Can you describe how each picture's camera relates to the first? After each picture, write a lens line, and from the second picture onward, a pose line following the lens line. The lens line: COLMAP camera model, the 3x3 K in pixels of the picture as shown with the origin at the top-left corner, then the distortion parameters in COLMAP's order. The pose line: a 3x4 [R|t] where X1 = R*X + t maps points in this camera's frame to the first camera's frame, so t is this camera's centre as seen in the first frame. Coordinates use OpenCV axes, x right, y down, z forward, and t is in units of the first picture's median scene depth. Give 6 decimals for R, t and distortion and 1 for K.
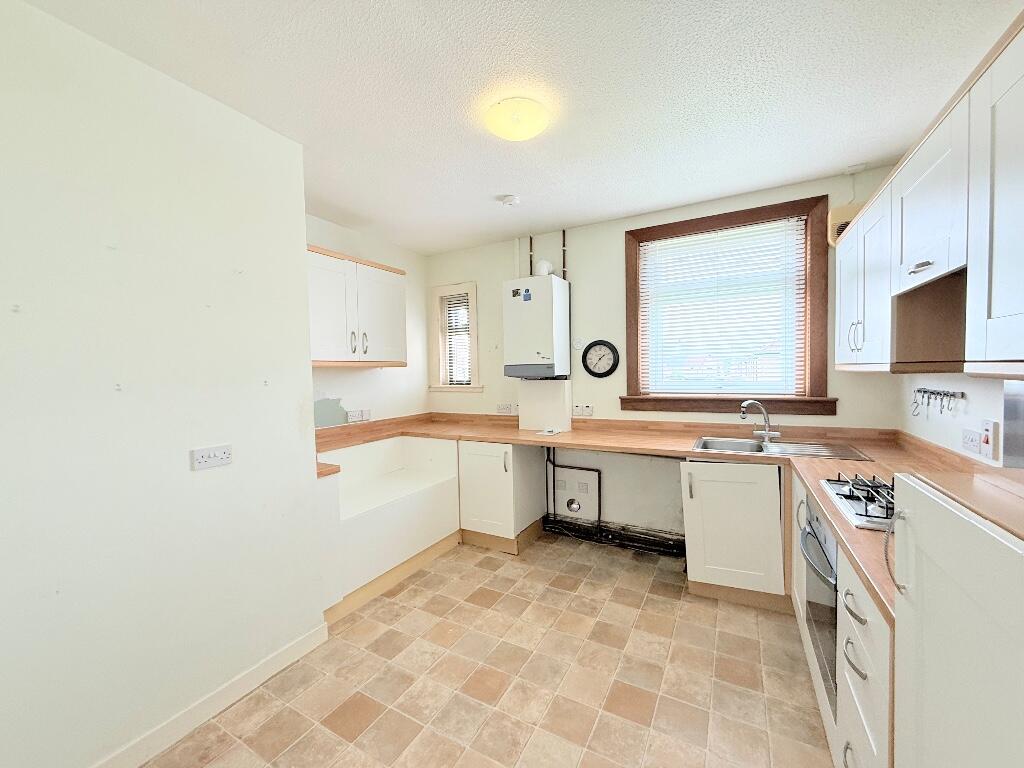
lens RADIAL K [[408.4, 0, 510.4], [0, 408.4, 384.8], [0, 0, 1]] dist [0.001884, 0.000661]
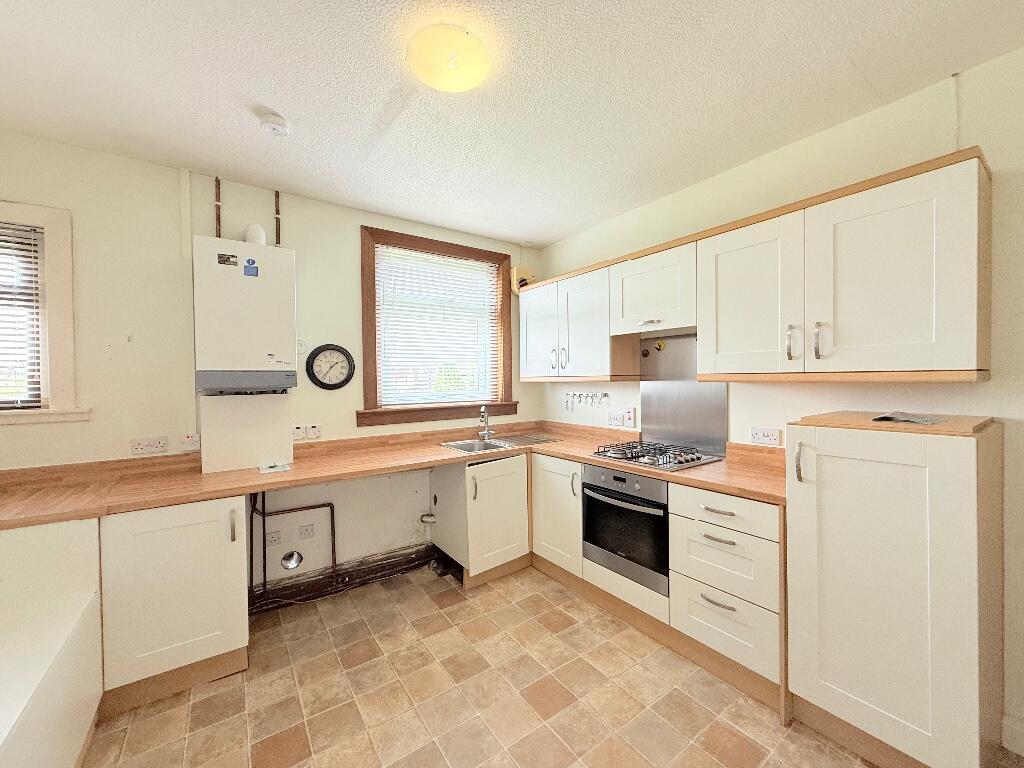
lens RADIAL K [[408.4, 0, 510.4], [0, 408.4, 384.8], [0, 0, 1]] dist [0.001884, 0.000661]
pose [[0.437229, 0.000887, 0.899350, -0.386200], [0.034314, 0.999255, -0.017667, -0.000631], [-0.898695, 0.038585, 0.436873, 0.339383]]
